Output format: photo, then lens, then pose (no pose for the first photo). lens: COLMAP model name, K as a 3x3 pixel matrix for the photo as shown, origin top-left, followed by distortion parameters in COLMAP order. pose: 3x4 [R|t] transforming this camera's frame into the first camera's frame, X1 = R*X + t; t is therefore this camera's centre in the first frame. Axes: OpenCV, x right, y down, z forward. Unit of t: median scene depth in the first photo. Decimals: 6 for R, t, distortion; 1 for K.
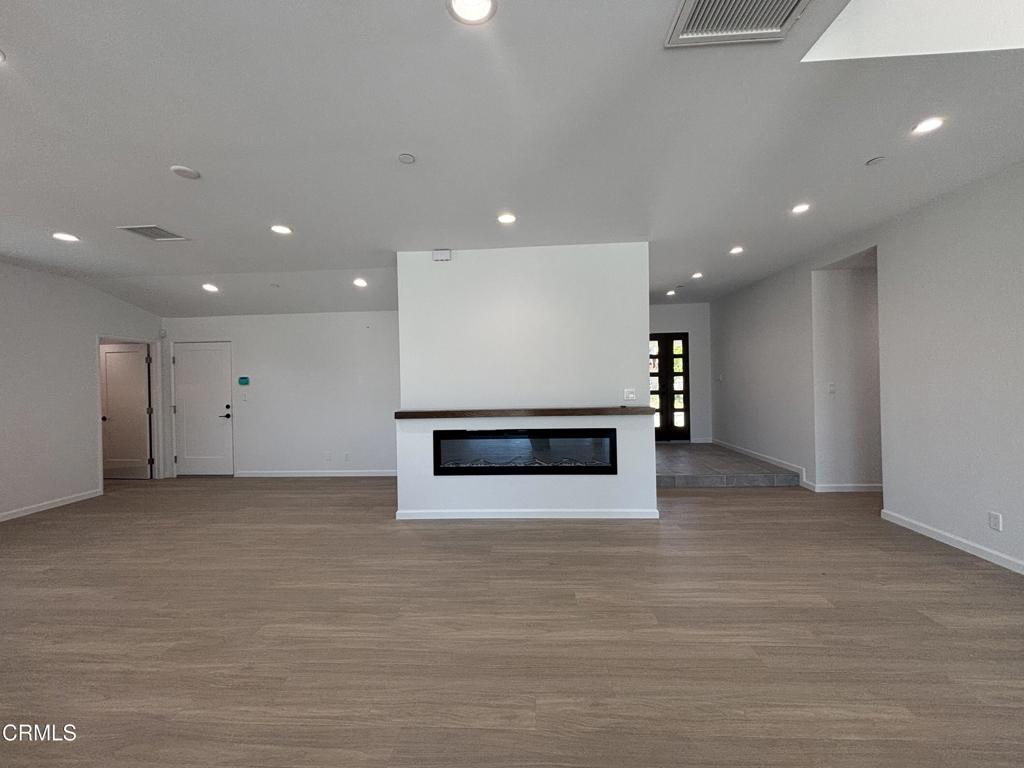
lens RADIAL K [[415.1, 0, 512.0], [0, 415.1, 384.0], [0, 0, 1]] dist [-0.000465, 0.004780]
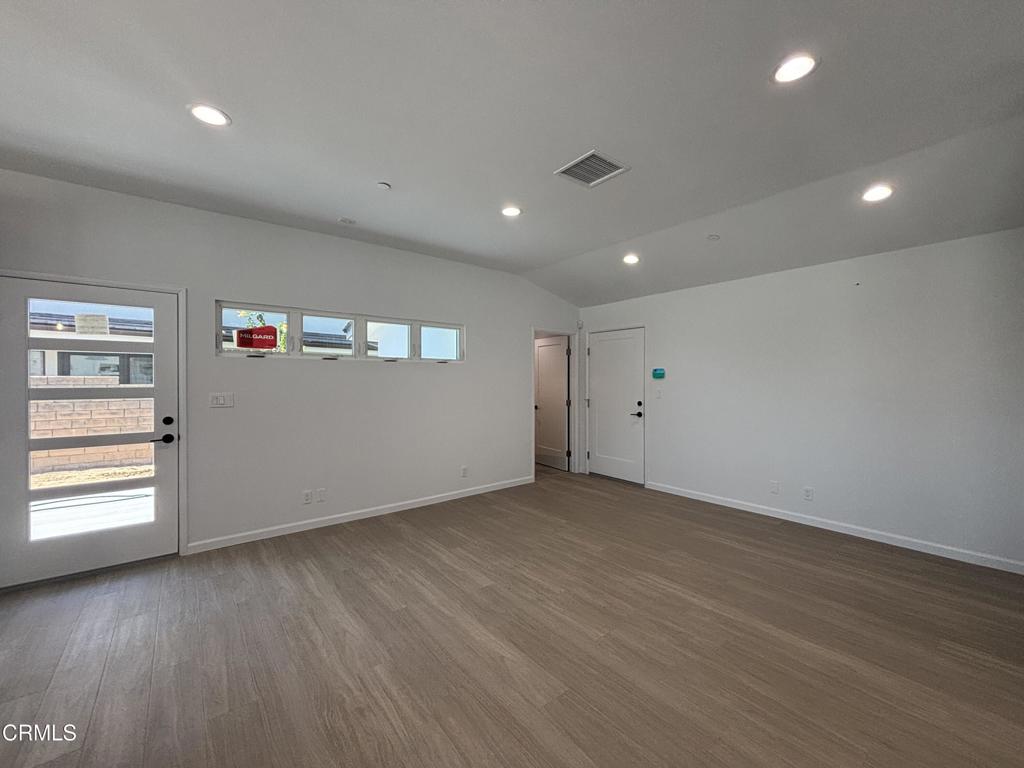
lens RADIAL K [[415.1, 0, 512.0], [0, 415.1, 384.0], [0, 0, 1]] dist [-0.000465, 0.004780]
pose [[0.673416, 0.025193, -0.738834, -0.229956], [-0.018386, 0.999681, 0.017329, 0.004497], [0.739035, 0.001914, 0.673664, 0.231129]]
